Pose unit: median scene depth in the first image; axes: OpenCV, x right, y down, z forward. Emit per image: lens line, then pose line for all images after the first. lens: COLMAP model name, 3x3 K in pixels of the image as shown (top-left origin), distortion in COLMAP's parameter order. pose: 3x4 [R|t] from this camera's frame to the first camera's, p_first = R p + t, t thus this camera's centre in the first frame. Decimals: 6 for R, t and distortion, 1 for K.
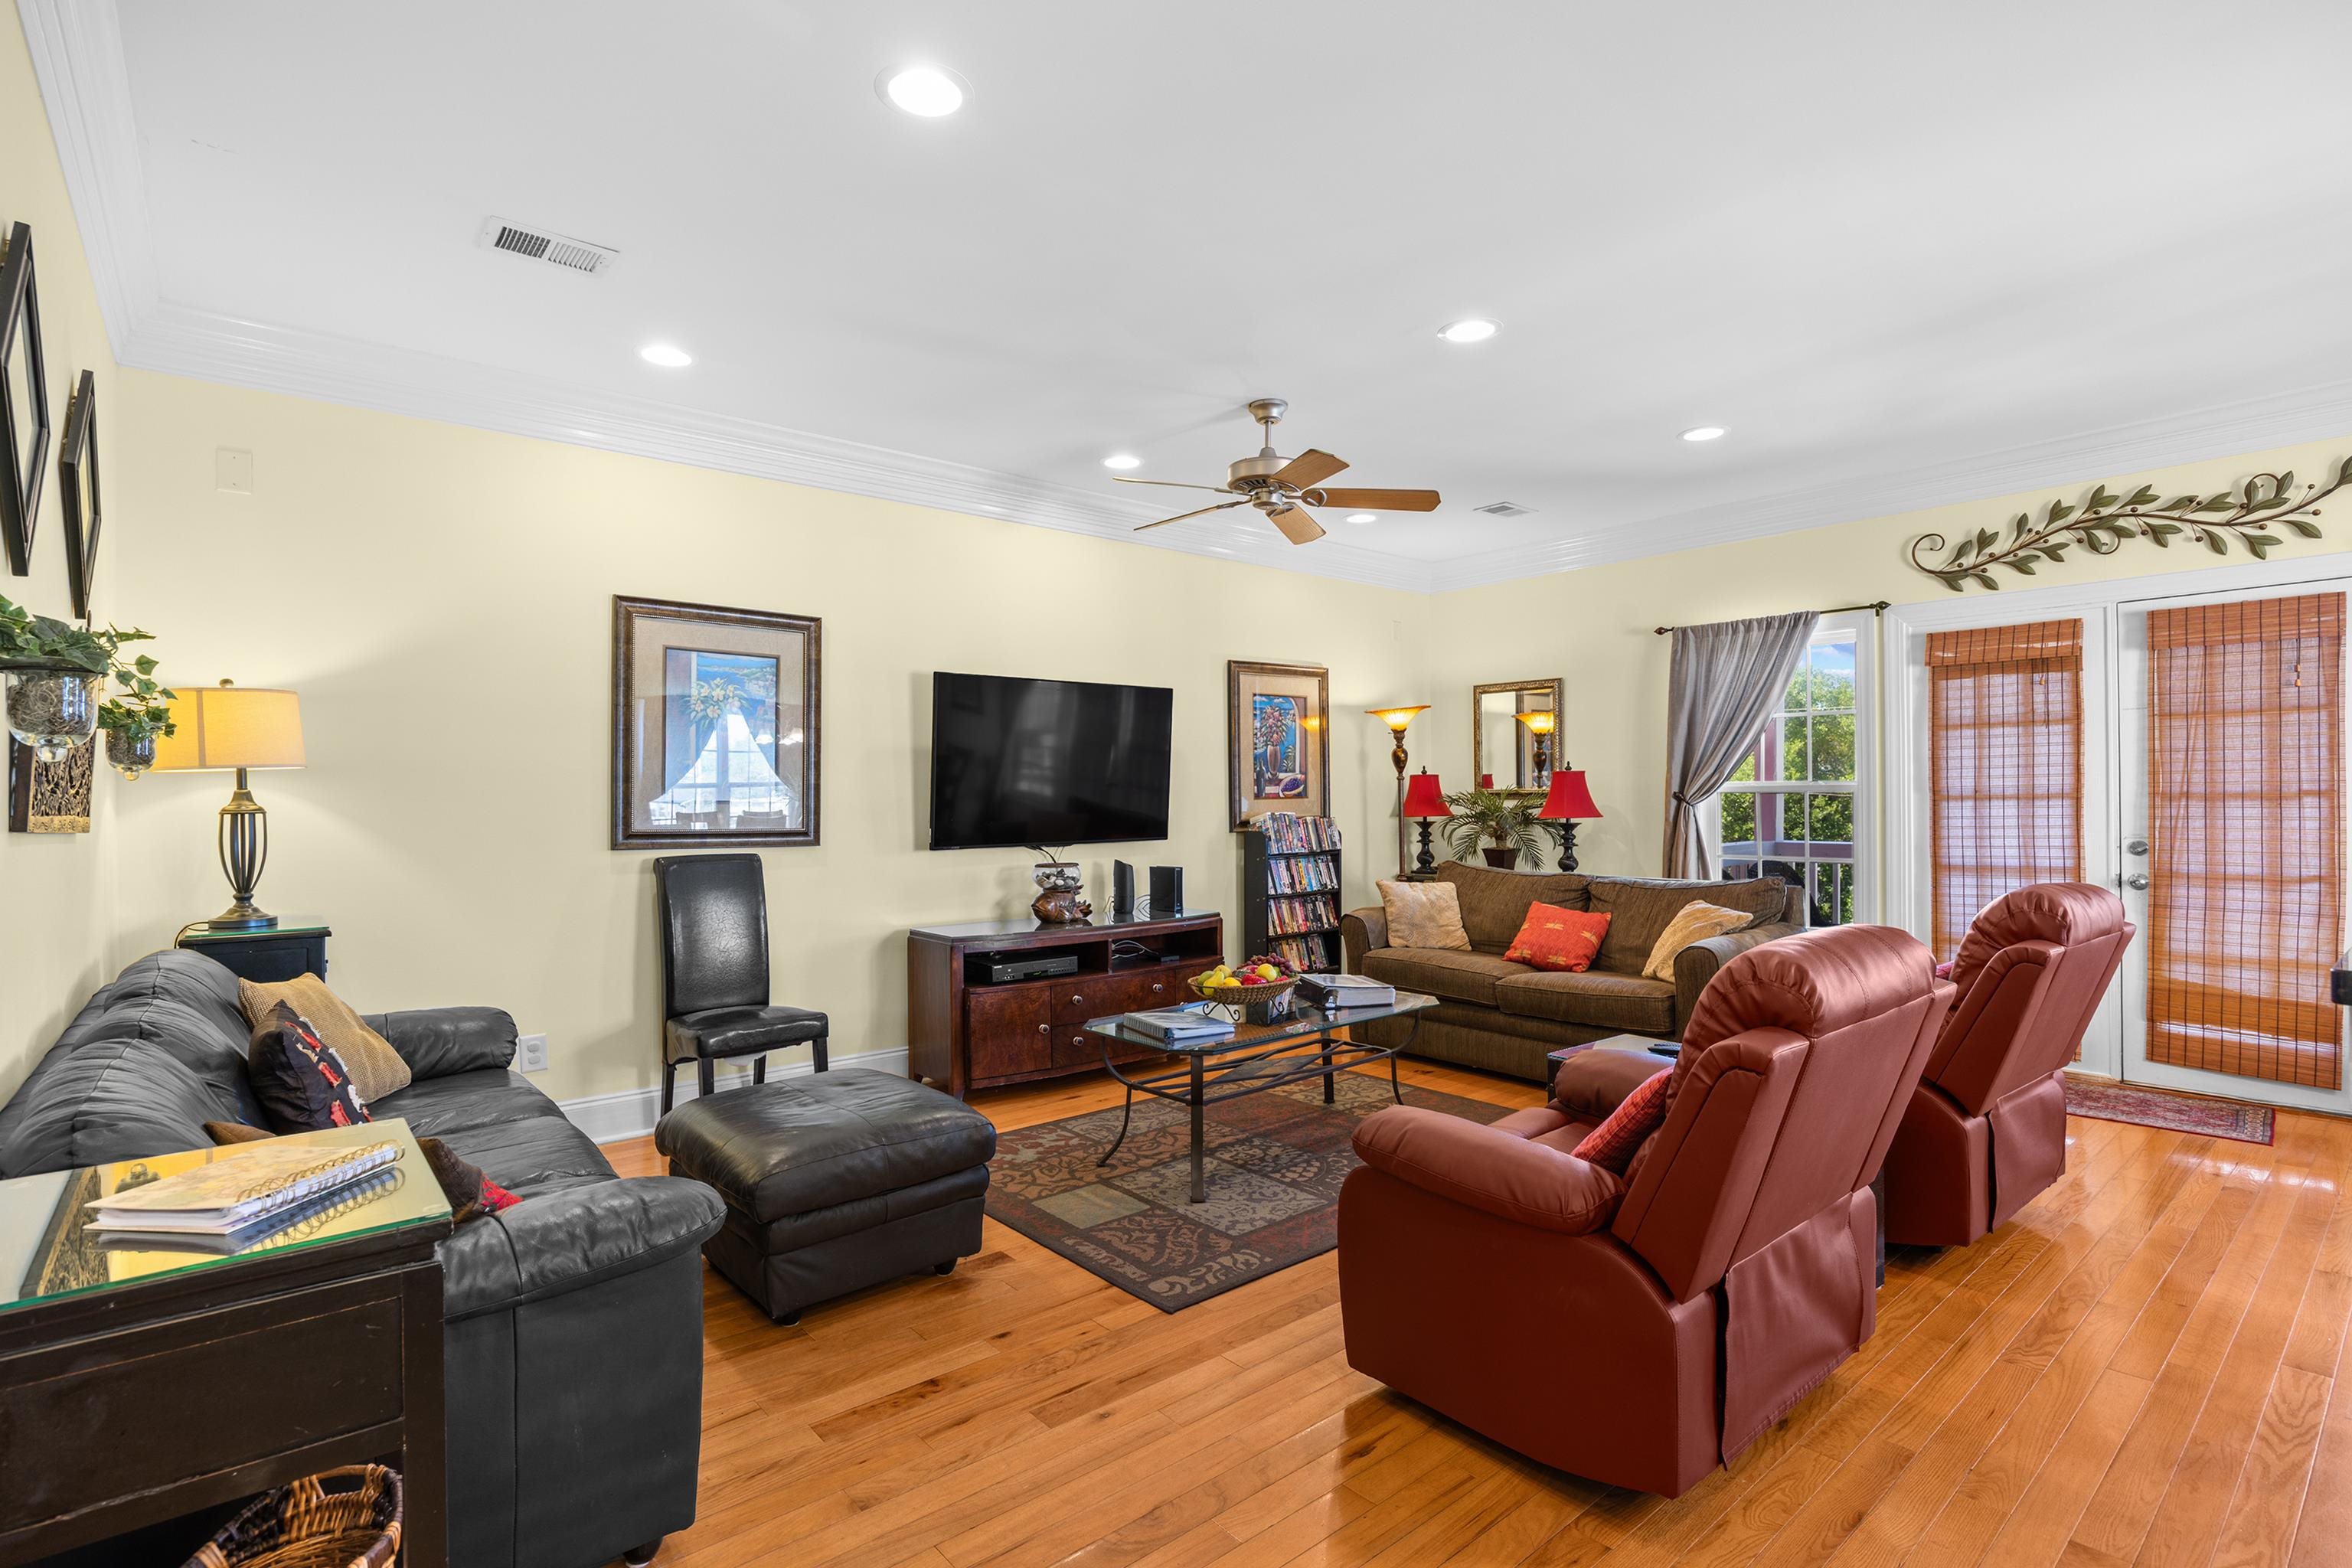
lens RADIAL K [[1116.9, 0, 1164.3], [0, 1116.9, 797.0], [0, 0, 1]] dist [-0.009255, 0.001097]
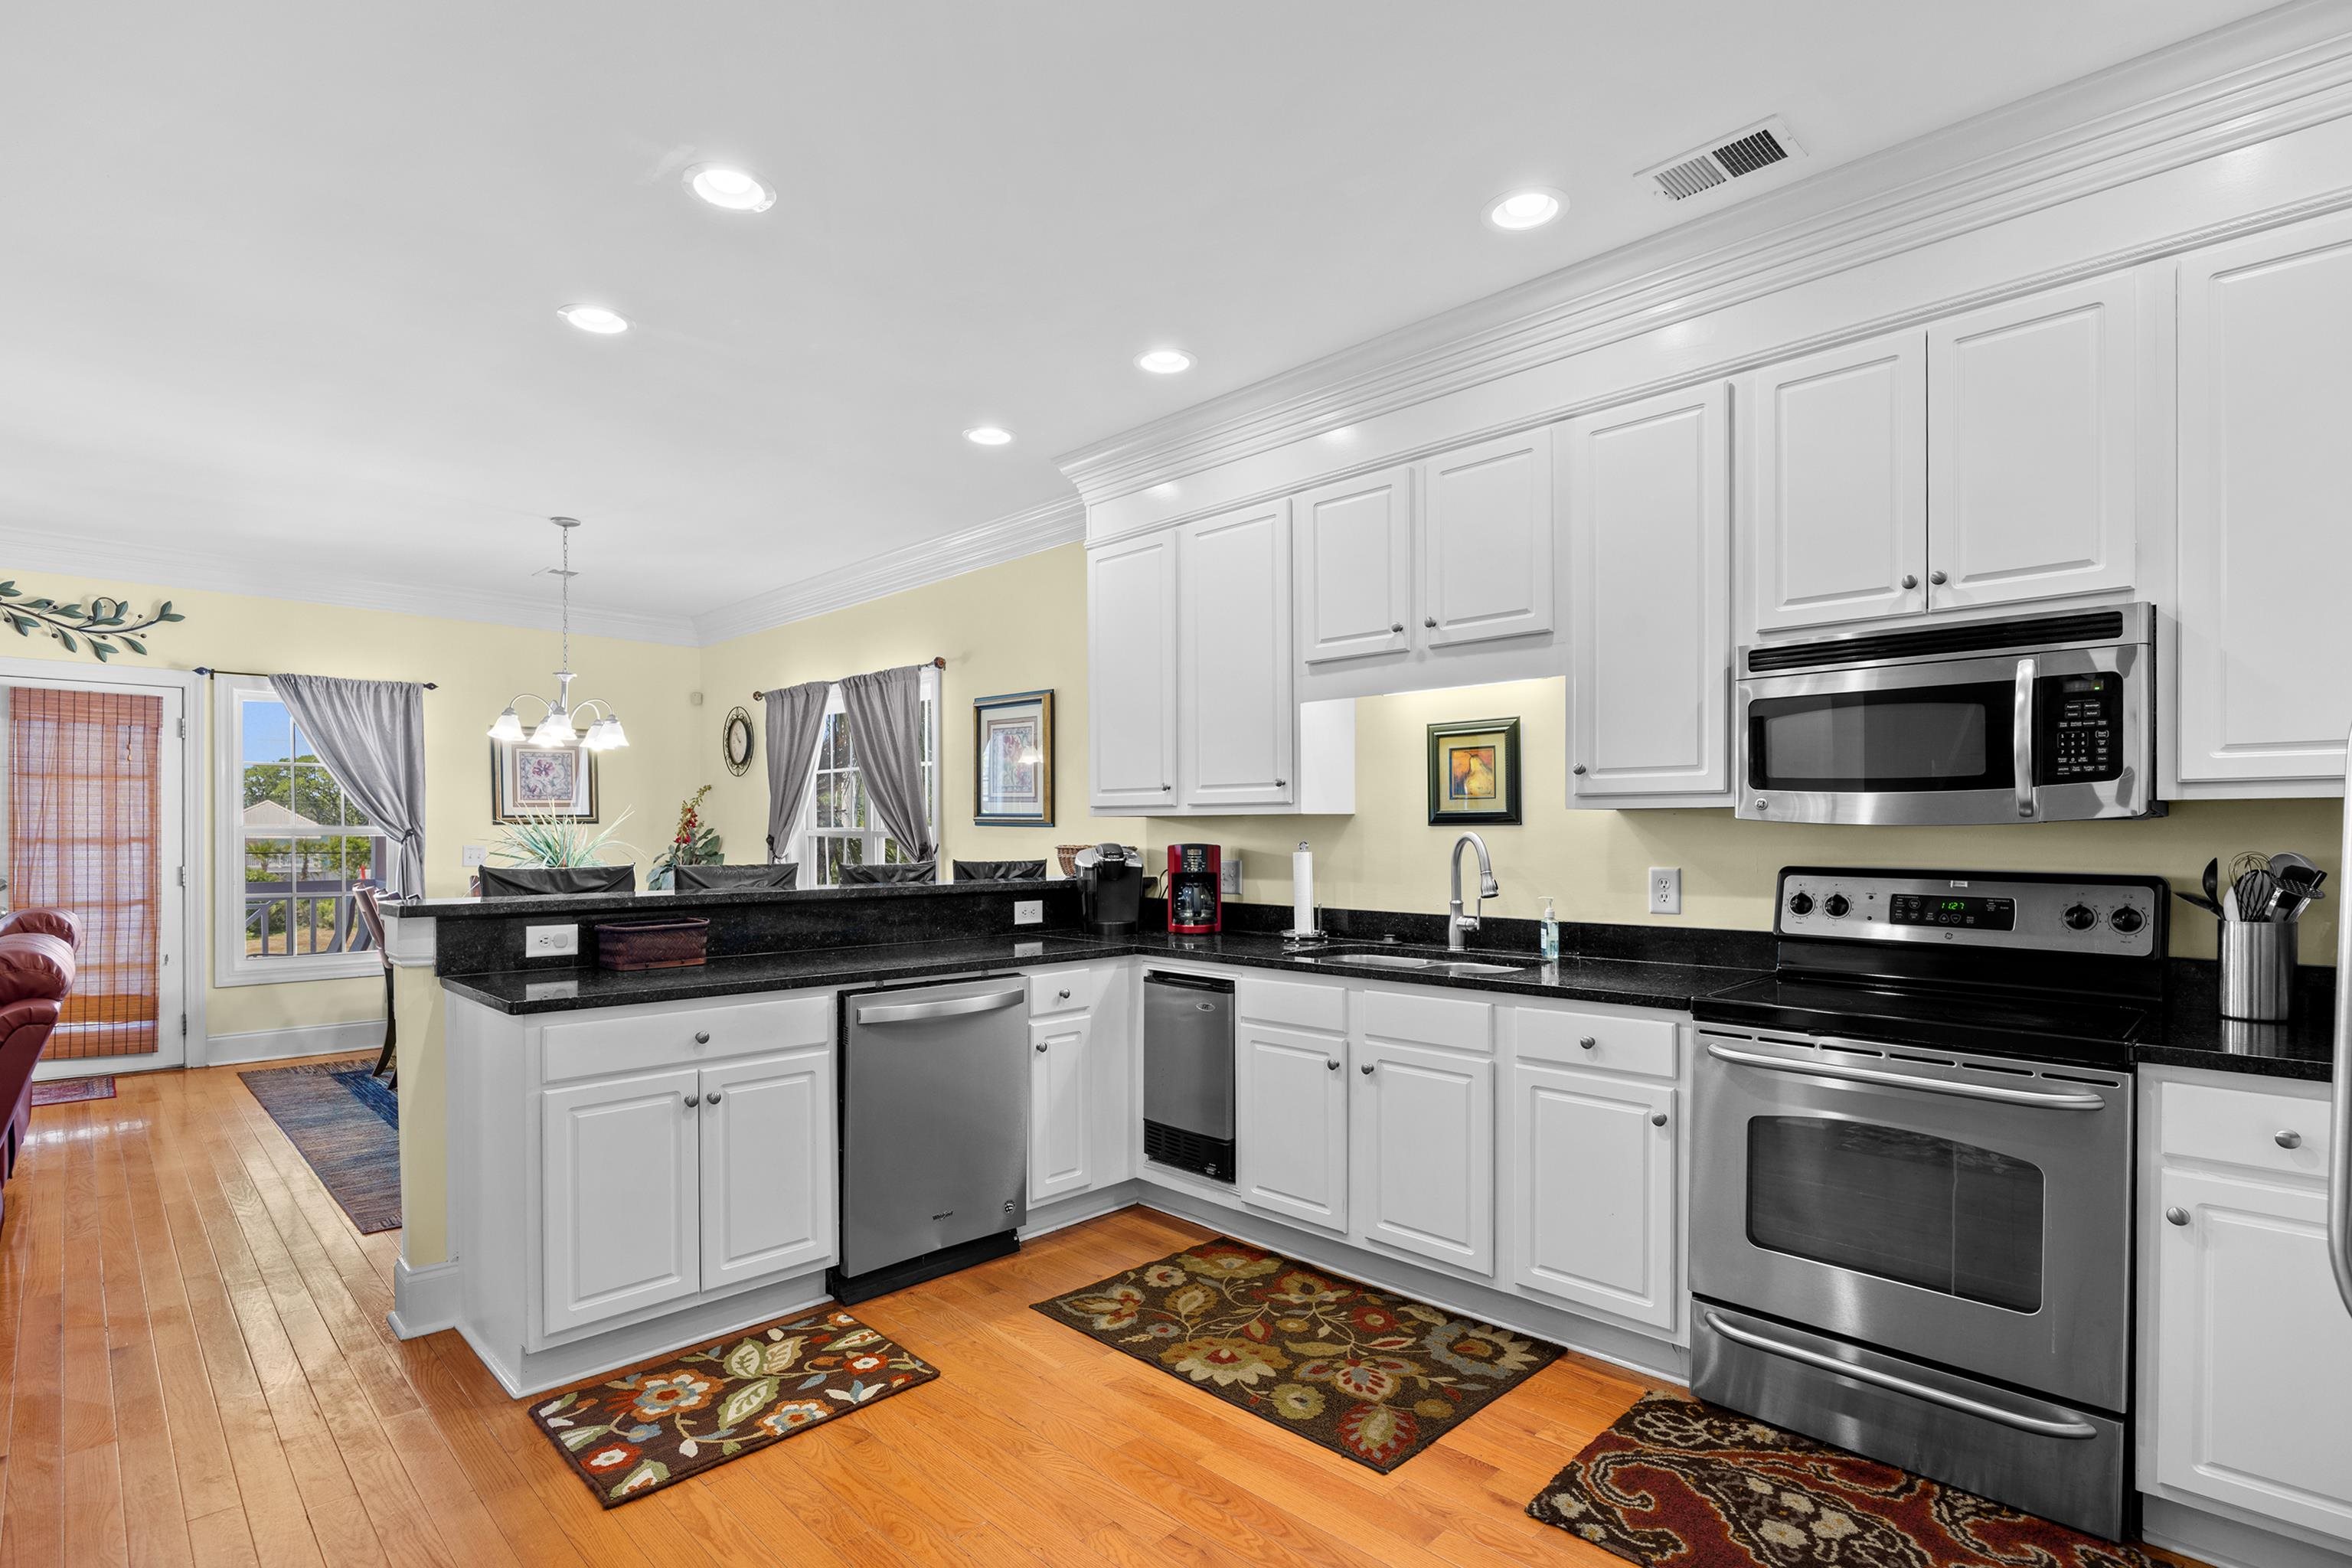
lens RADIAL K [[1116.9, 0, 1175.3], [0, 1116.9, 843.1], [0, 0, 1]] dist [-0.009255, 0.001097]
pose [[-0.092994, 0.000563, 0.995667, -0.420743], [-0.003860, 0.999992, -0.000926, -0.002406], [-0.995659, -0.003930, -0.092991, -0.141320]]
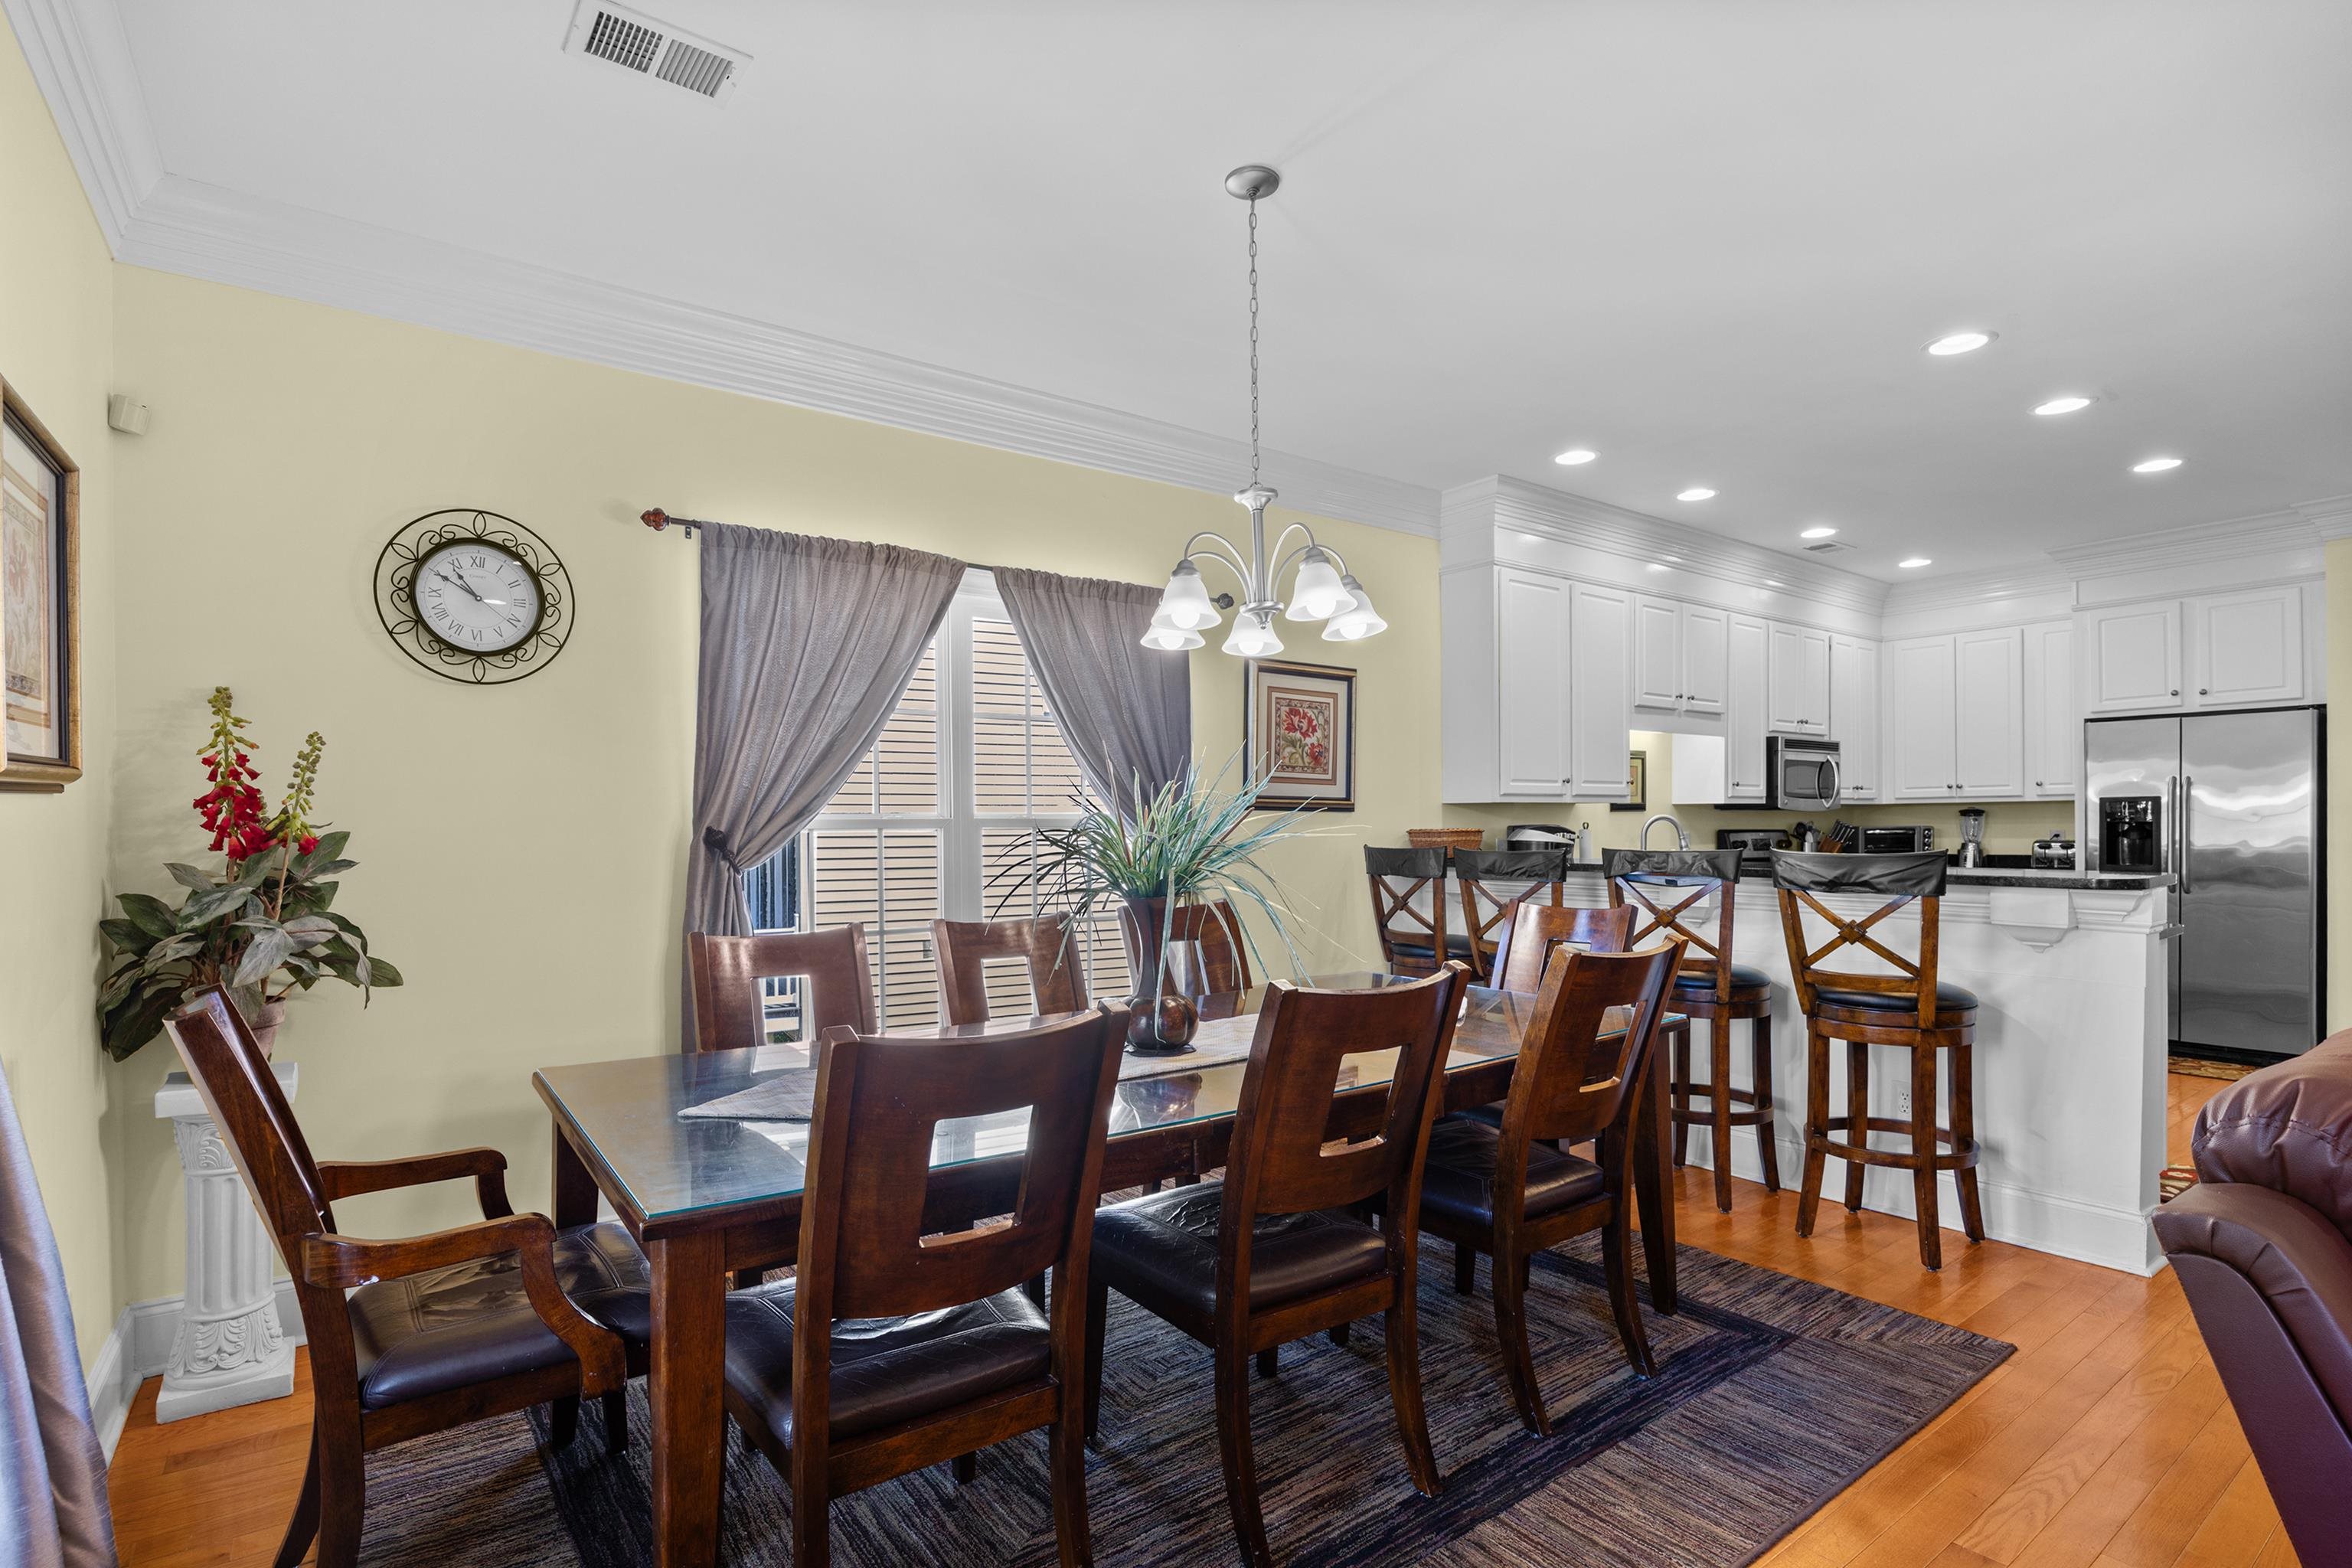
lens RADIAL K [[1116.9, 0, 1167.8], [0, 1116.9, 834.1], [0, 0, 1]] dist [-0.009255, 0.001097]
pose [[-0.997804, 0.016955, 0.064027, 0.808509], [0.017527, 0.999811, 0.008391, -0.009945], [-0.063873, 0.009494, -0.997913, 0.955827]]
